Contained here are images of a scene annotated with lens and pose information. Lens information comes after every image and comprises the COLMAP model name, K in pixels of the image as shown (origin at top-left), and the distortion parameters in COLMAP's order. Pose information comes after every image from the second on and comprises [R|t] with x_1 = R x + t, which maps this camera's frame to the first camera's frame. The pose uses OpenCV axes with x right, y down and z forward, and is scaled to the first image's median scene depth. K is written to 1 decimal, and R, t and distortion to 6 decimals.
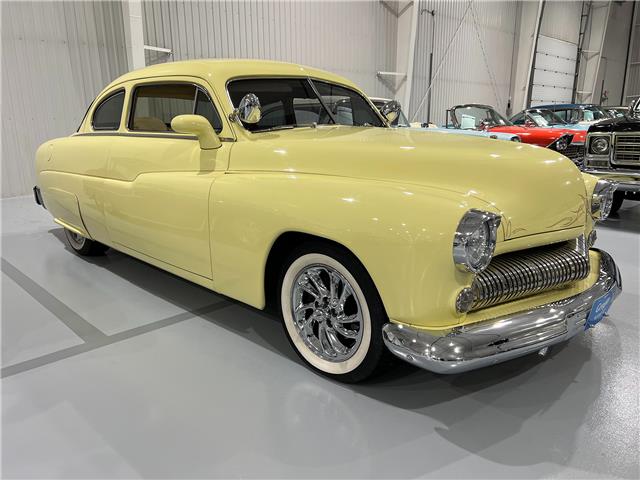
lens RADIAL K [[456.2, 0, 320.0], [0, 456.2, 240.0], [0, 0, 1]] dist [0.011010, 0.000369]
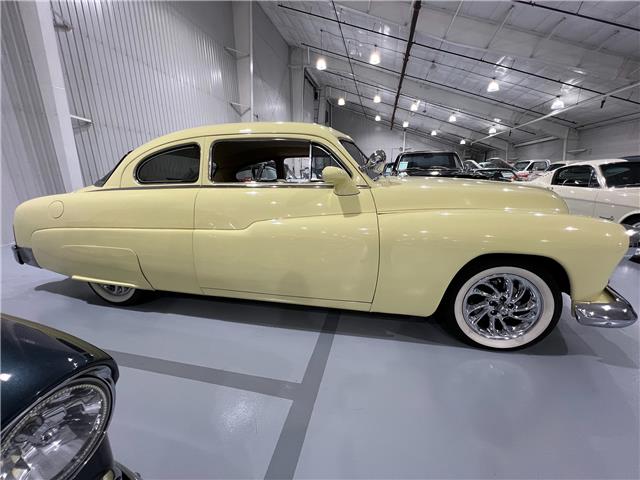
lens RADIAL K [[250.4, 0, 320.0], [0, 250.4, 240.0], [0, 0, 1]] dist [-0.004511, -0.000176]
pose [[0.858916, -0.133177, 0.494497, -0.636069], [0.136861, 0.990167, 0.028950, -0.111057], [-0.493490, 0.042811, 0.868697, 0.466988]]
